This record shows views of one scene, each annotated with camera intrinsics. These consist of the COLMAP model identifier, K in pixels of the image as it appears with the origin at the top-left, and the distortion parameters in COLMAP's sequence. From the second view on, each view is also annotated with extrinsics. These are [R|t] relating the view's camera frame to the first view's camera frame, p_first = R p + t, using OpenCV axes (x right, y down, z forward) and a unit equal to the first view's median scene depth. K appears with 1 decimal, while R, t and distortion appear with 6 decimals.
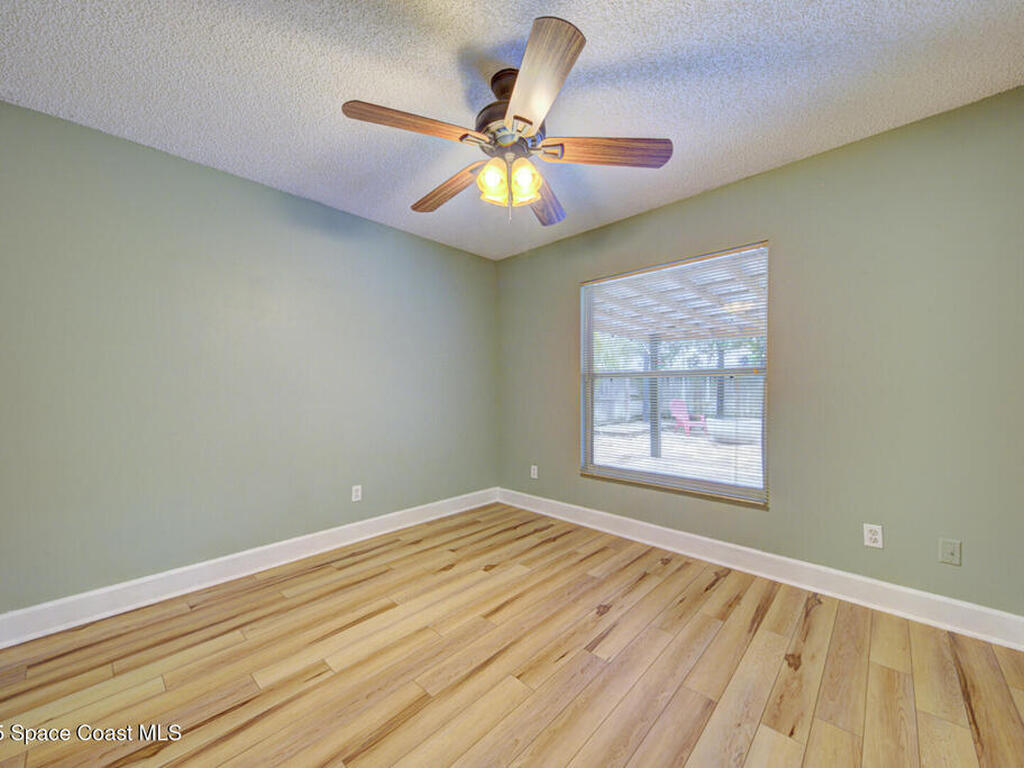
lens RADIAL K [[395.9, 0, 510.1], [0, 395.9, 397.0], [0, 0, 1]] dist [0.024216, -0.000122]
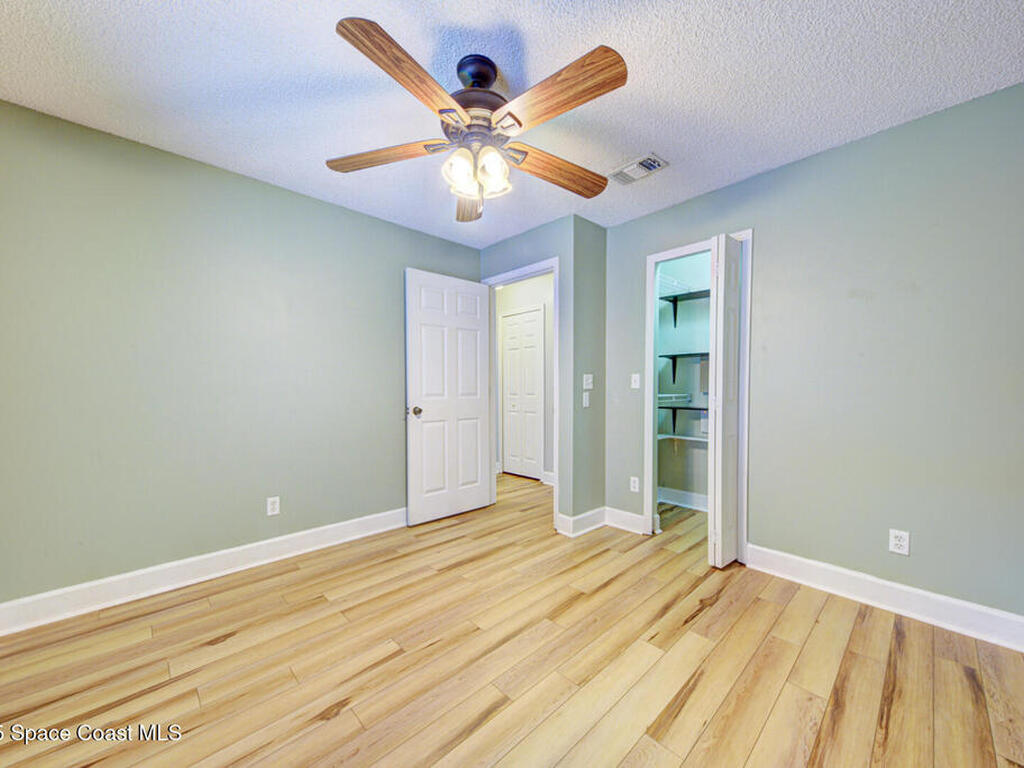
lens RADIAL K [[395.9, 0, 510.1], [0, 395.9, 397.0], [0, 0, 1]] dist [0.024216, -0.000122]
pose [[-0.998545, 0.002056, 0.053888, -0.127381], [0.004038, 0.999318, 0.036697, -0.027995], [-0.053776, 0.036861, -0.997872, 1.974516]]
